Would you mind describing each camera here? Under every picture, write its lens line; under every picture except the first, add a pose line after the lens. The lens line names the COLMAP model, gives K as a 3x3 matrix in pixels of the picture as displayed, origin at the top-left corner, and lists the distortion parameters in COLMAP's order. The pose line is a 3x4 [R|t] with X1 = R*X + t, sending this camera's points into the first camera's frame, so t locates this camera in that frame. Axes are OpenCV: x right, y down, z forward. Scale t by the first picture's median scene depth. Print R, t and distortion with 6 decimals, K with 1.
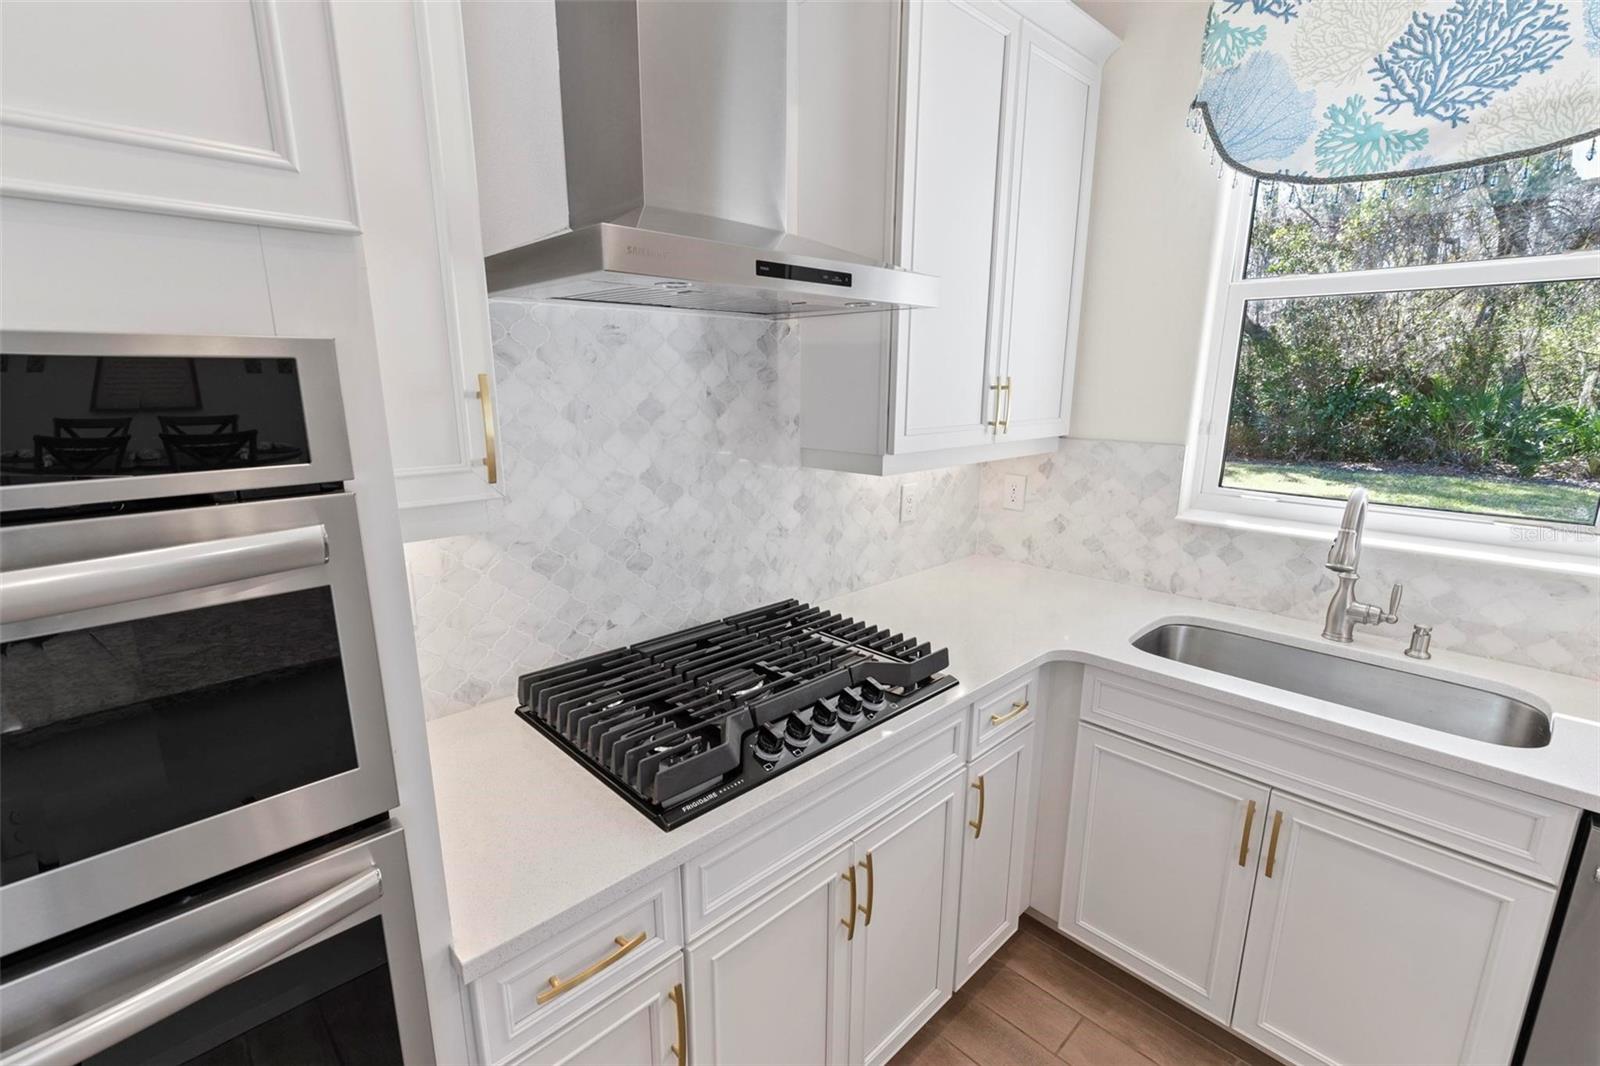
lens RADIAL K [[716.9, 0, 792.4], [0, 716.9, 542.8], [0, 0, 1]] dist [0.009157, -0.000558]
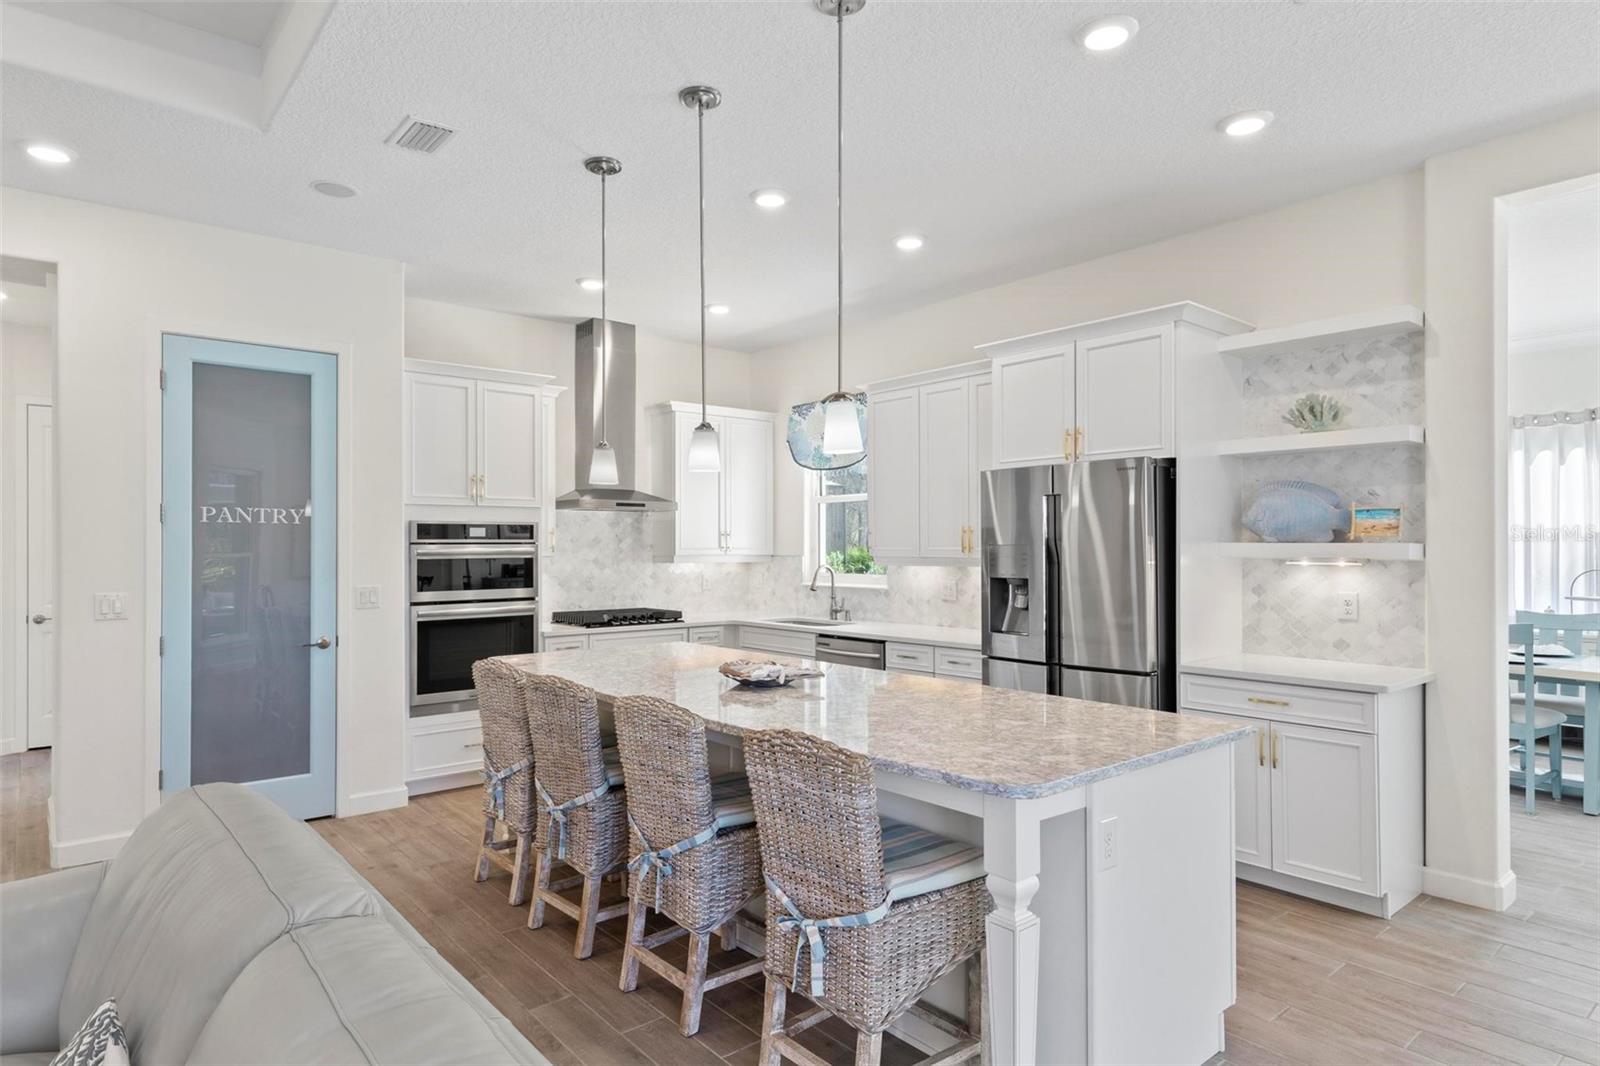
lens RADIAL K [[904.6, 0, 785.1], [0, 904.6, 542.3], [0, 0, 1]] dist [0.013844, -0.004621]
pose [[0.997118, -0.006164, -0.075616, 0.865799], [-0.011642, 0.972459, -0.232781, 0.688818], [0.074968, 0.232991, 0.969585, -2.611721]]
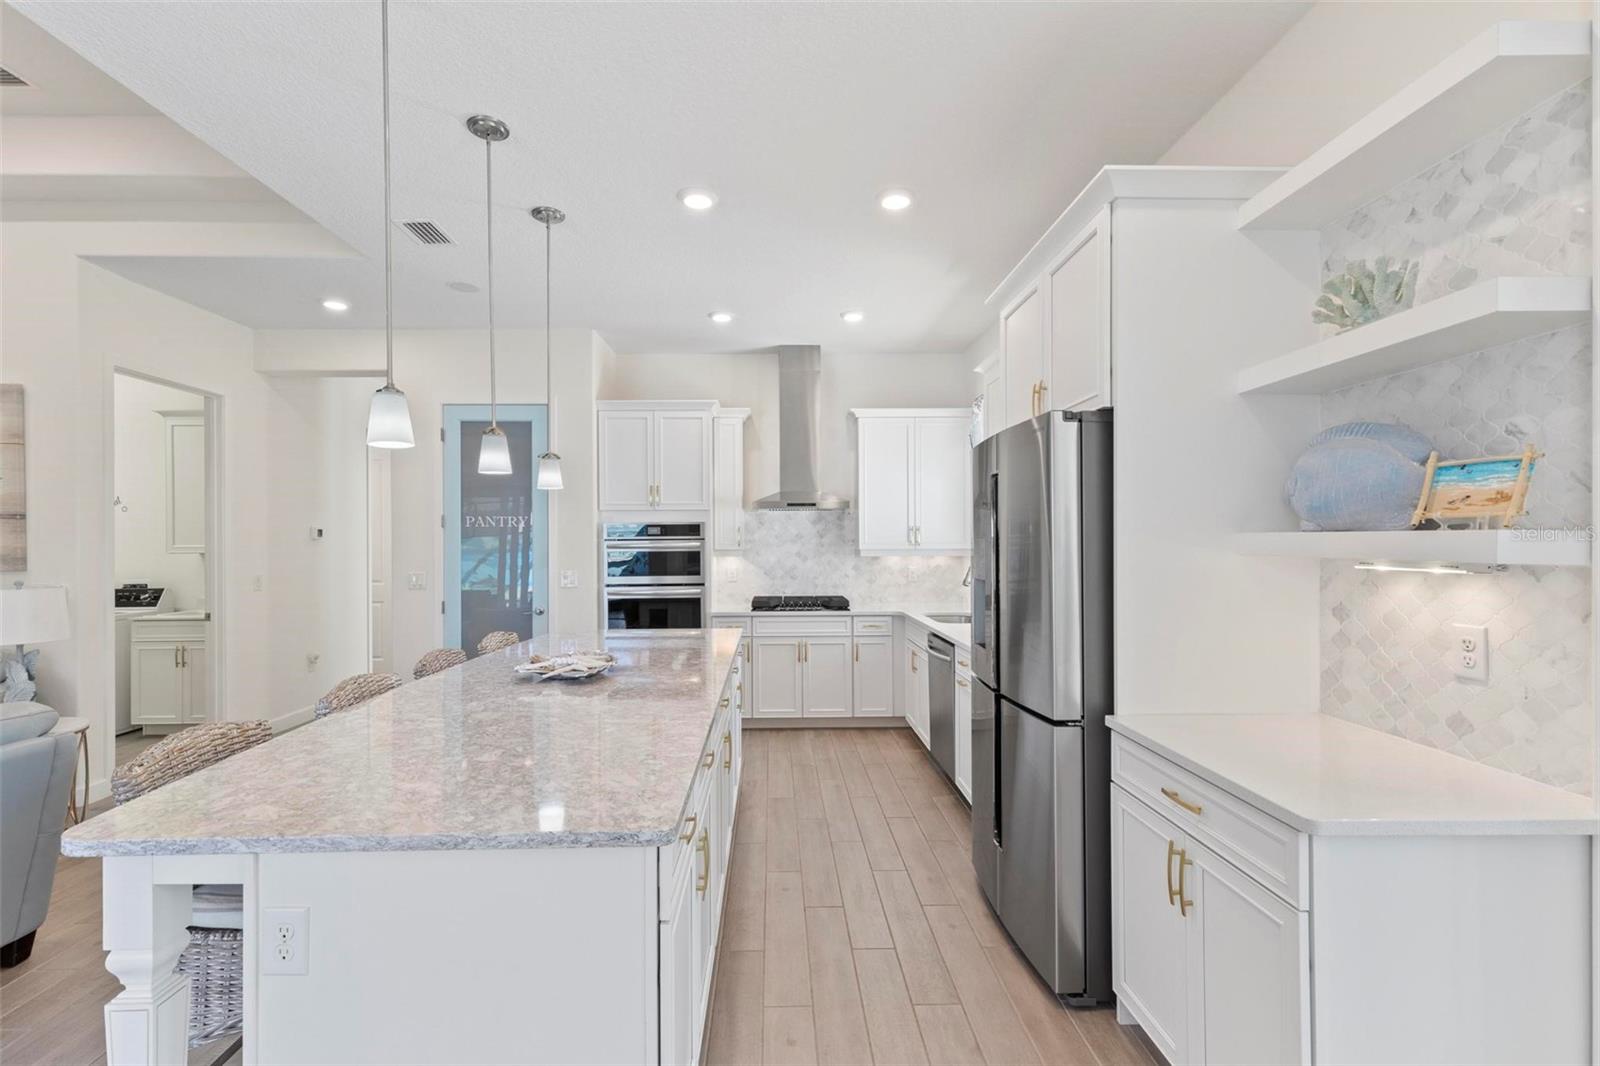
lens RADIAL K [[716.9, 0, 785.9], [0, 716.9, 541.7], [0, 0, 1]] dist [0.009157, -0.000558]
pose [[0.733247, -0.009301, -0.679899, 2.087365], [-0.146532, 0.974251, -0.171358, 0.449692], [0.663986, 0.225275, 0.713004, -1.558285]]
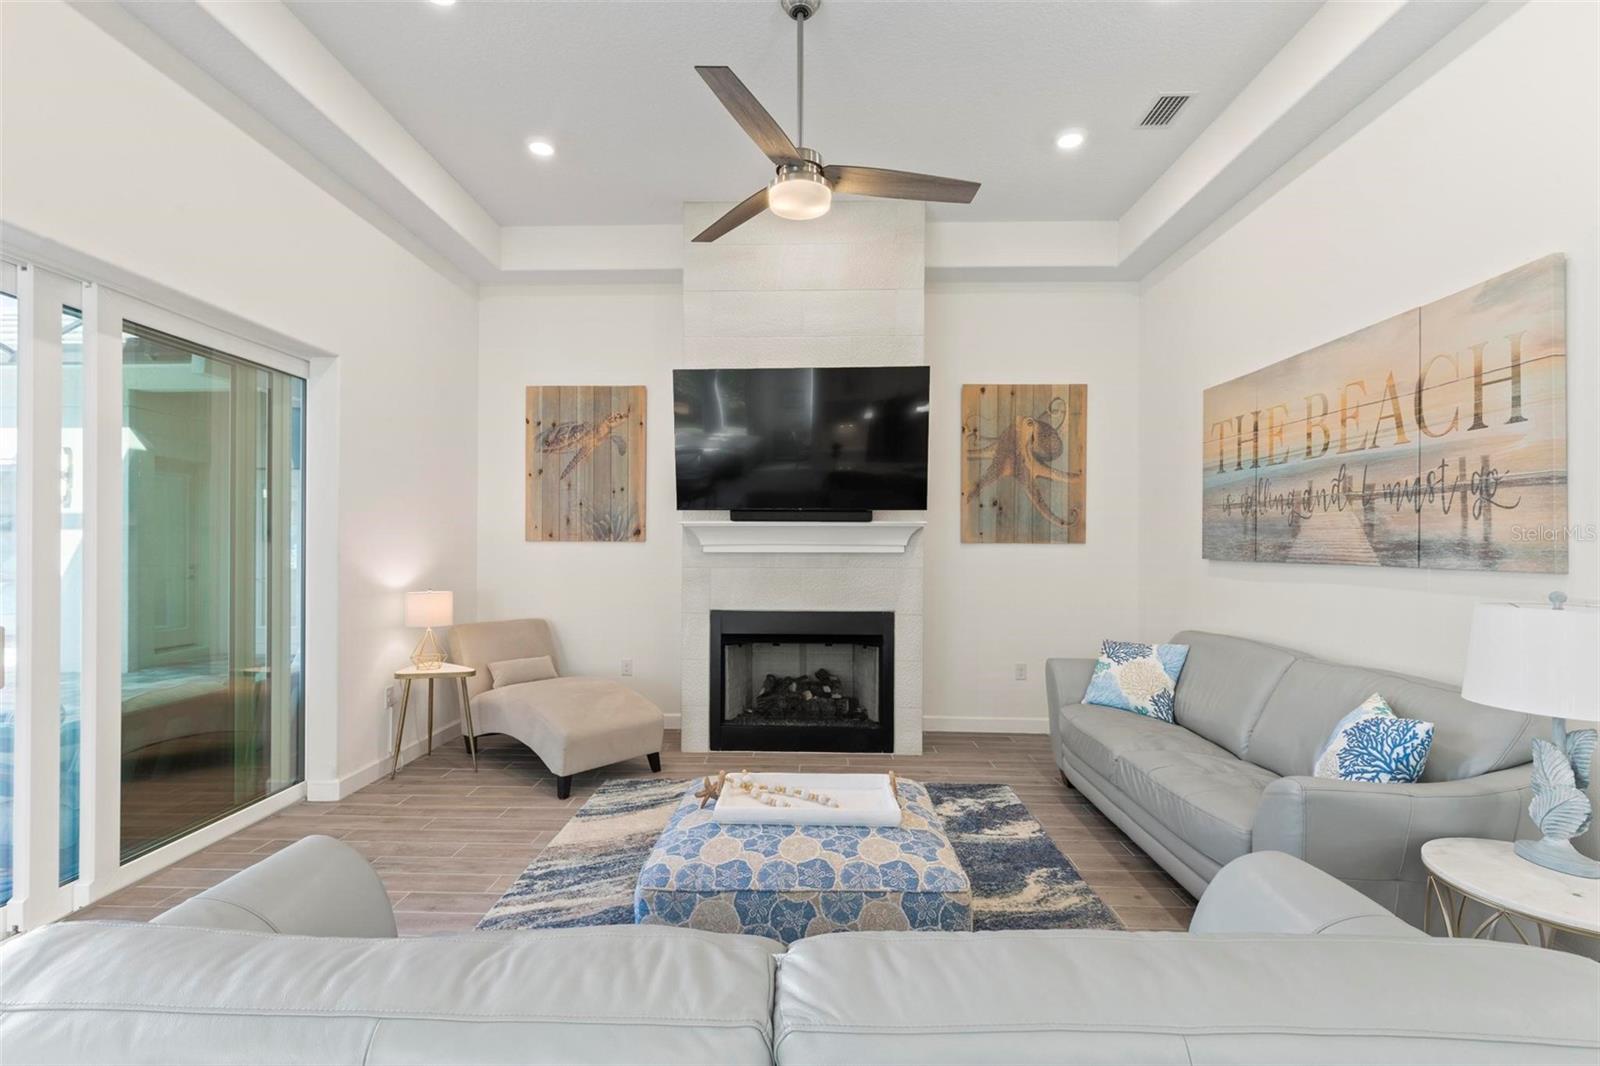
lens RADIAL K [[716.9, 0, 792.6], [0, 716.9, 543.7], [0, 0, 1]] dist [0.009157, -0.000558]
pose [[-0.710409, -0.006109, -0.703763, 0.743160], [-0.167832, 0.972584, 0.160974, 0.469543], [0.683485, 0.232471, -0.691958, -1.564856]]
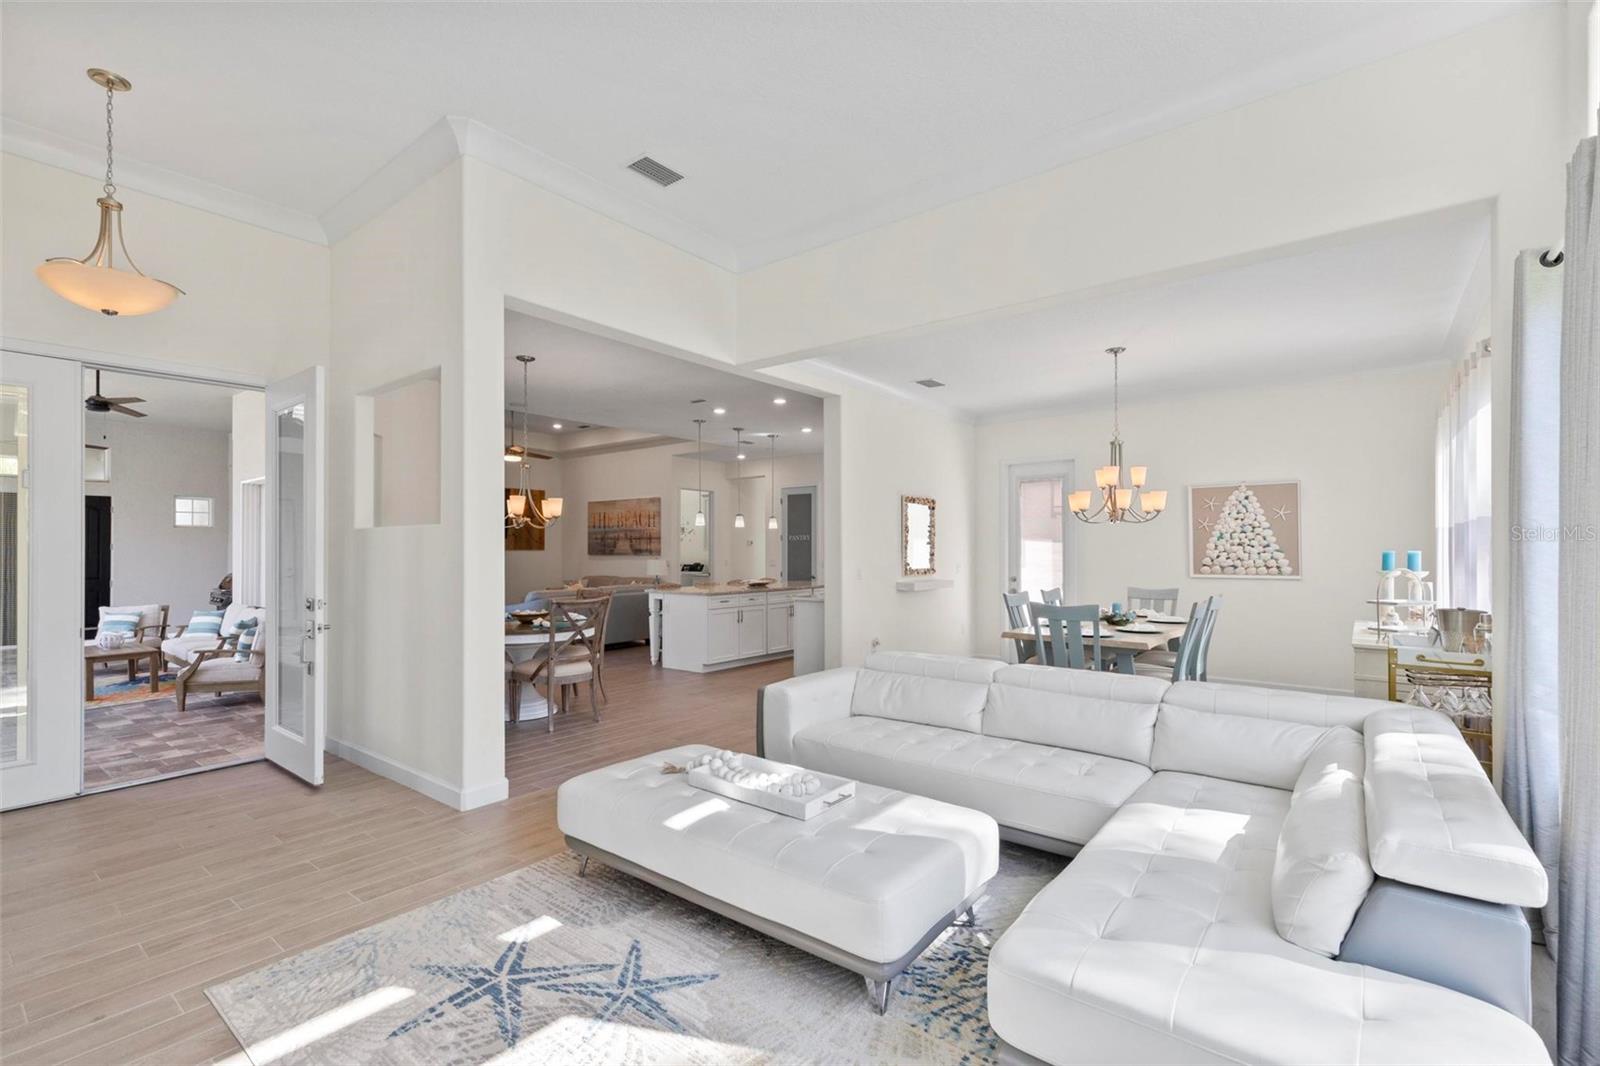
lens RADIAL K [[716.9, 0, 791.9], [0, 716.9, 539.6], [0, 0, 1]] dist [0.009157, -0.000558]
pose [[0.133686, -0.015788, -0.990898, 5.986604], [-0.225362, 0.973193, -0.045910, 0.380173], [0.965059, 0.229449, 0.126545, -1.183518]]
